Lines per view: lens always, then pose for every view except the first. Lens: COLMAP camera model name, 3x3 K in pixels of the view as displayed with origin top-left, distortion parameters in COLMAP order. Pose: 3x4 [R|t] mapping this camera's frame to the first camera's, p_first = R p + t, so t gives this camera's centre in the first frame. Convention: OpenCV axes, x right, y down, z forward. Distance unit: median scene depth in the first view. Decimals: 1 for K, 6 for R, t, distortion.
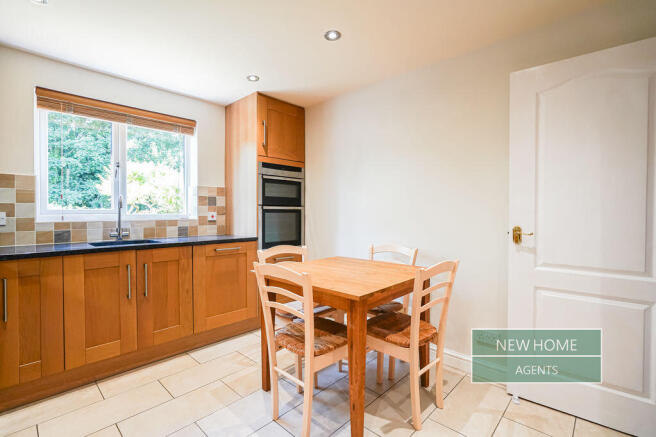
lens RADIAL K [[308.7, 0, 329.0], [0, 308.7, 214.8], [0, 0, 1]] dist [-0.000854, -0.000118]
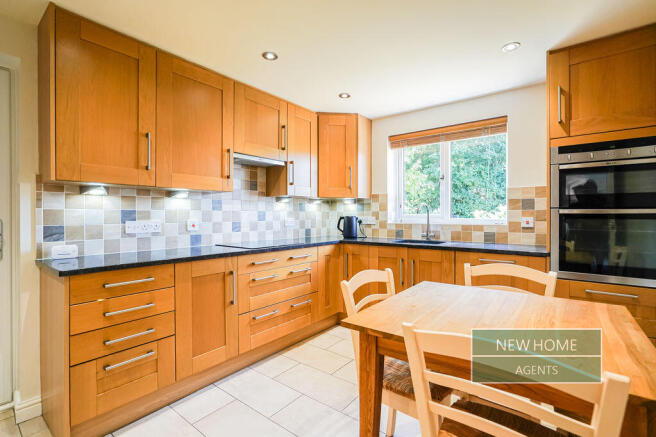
lens RADIAL K [[308.7, 0, 329.0], [0, 308.7, 214.8], [0, 0, 1]] dist [-0.000854, -0.000118]
pose [[0.085748, 0.000447, -0.996317, 0.442520], [-0.006573, 0.999978, -0.000117, -0.012635], [0.996295, 0.006559, 0.085749, 0.430127]]
